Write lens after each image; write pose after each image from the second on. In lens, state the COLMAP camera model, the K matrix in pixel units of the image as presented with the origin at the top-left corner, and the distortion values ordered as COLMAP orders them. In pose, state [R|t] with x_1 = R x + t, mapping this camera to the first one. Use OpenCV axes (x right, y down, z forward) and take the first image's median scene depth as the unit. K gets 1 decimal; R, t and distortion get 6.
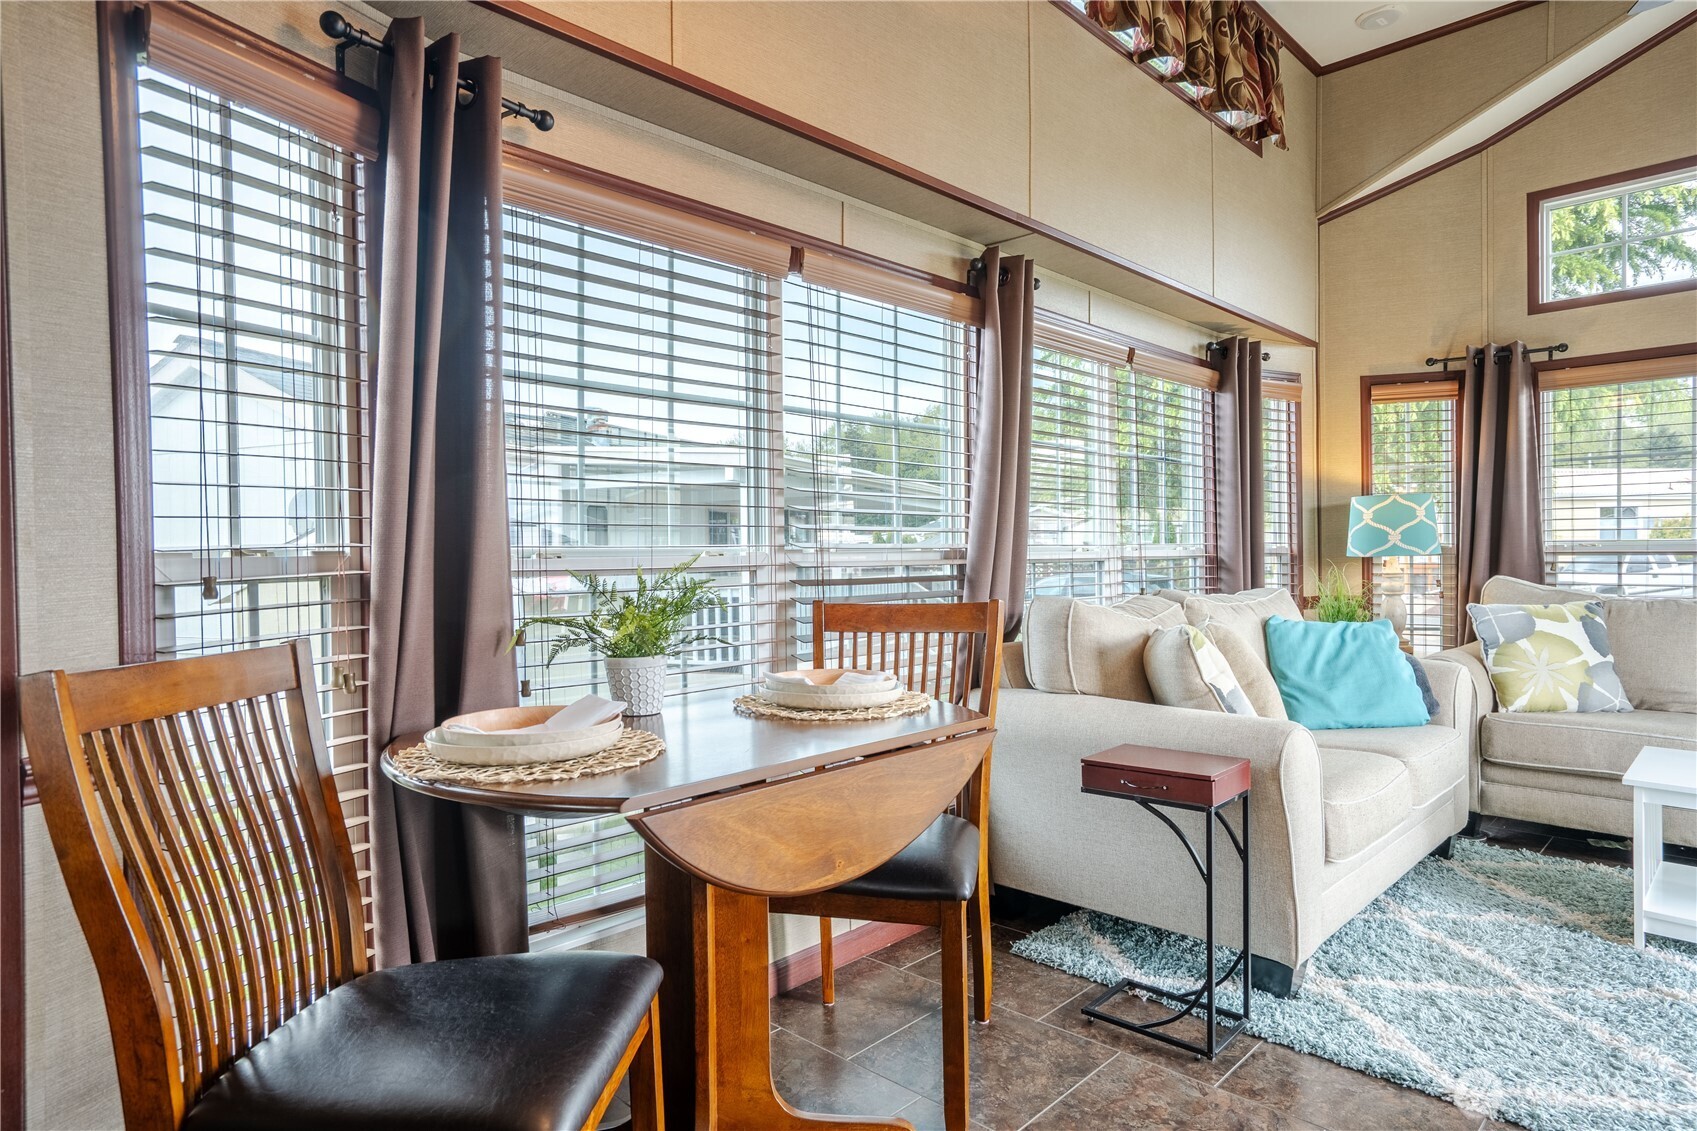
lens RADIAL K [[982.0, 0, 849.2], [0, 982.0, 566.9], [0, 0, 1]] dist [-0.039476, 0.038088]
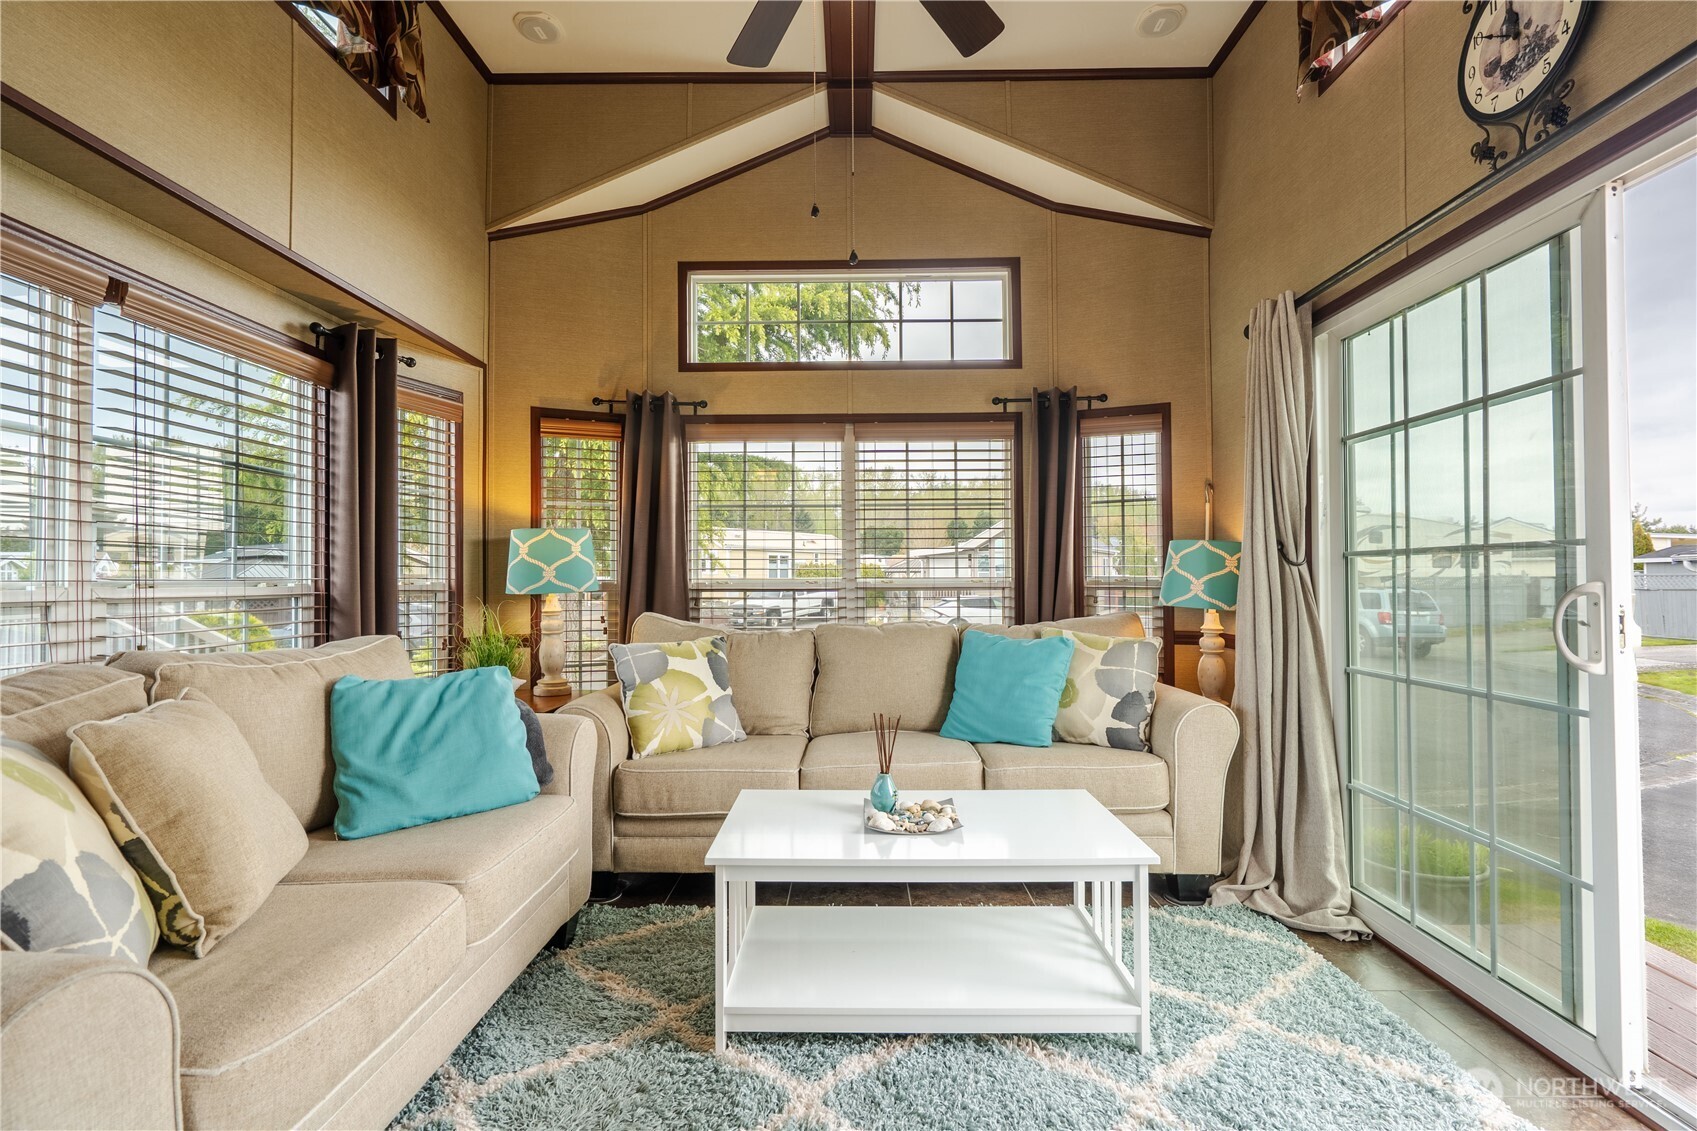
lens RADIAL K [[765.1, 0, 844.4], [0, 765.1, 563.9], [0, 0, 1]] dist [0.000297, 0.000545]
pose [[0.731837, 0.023489, 0.681075, 0.266128], [0.005701, 0.999160, -0.040585, -0.008231], [-0.681456, 0.033585, 0.731088, 0.264646]]
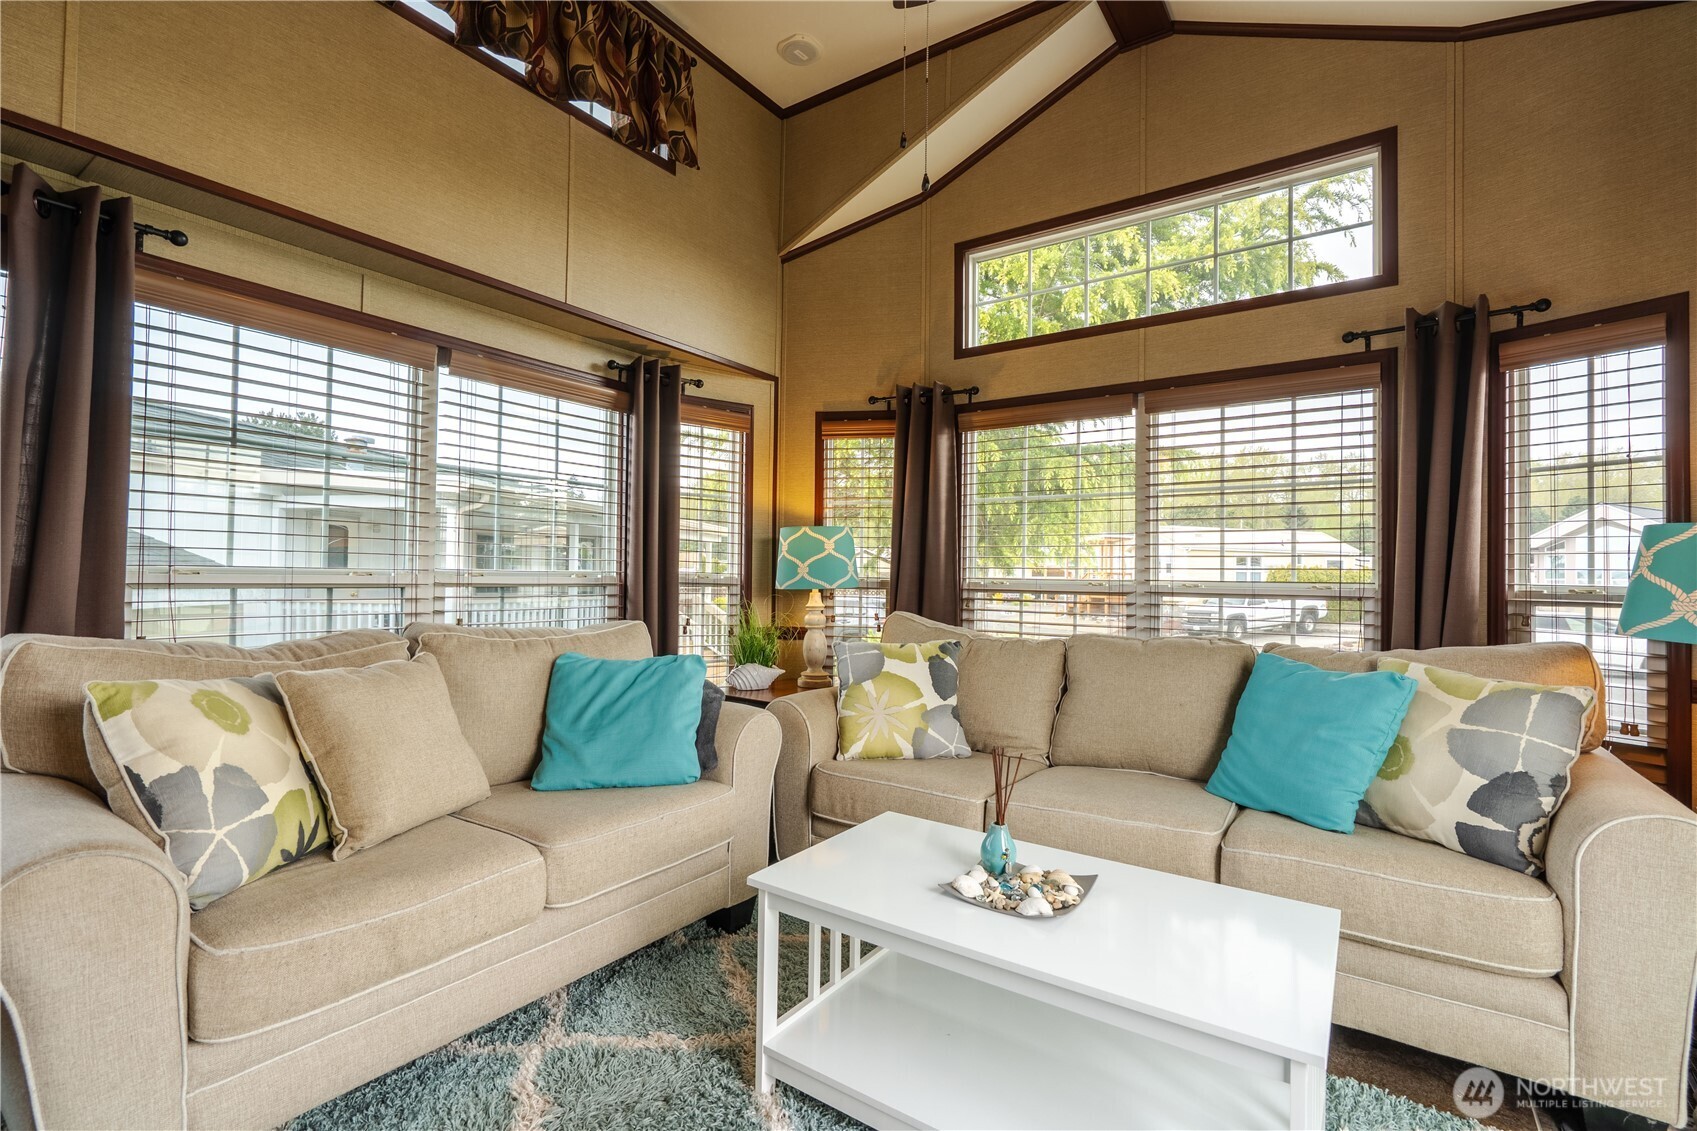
lens RADIAL K [[764.1, 0, 851.4], [0, 764.1, 561.8], [0, 0, 1]] dist [0.000006, 0.001612]
pose [[0.986992, 0.030628, 0.157828, 0.488745], [-0.024885, 0.998959, -0.038235, -0.010527], [-0.158834, 0.033810, 0.986726, 0.232412]]
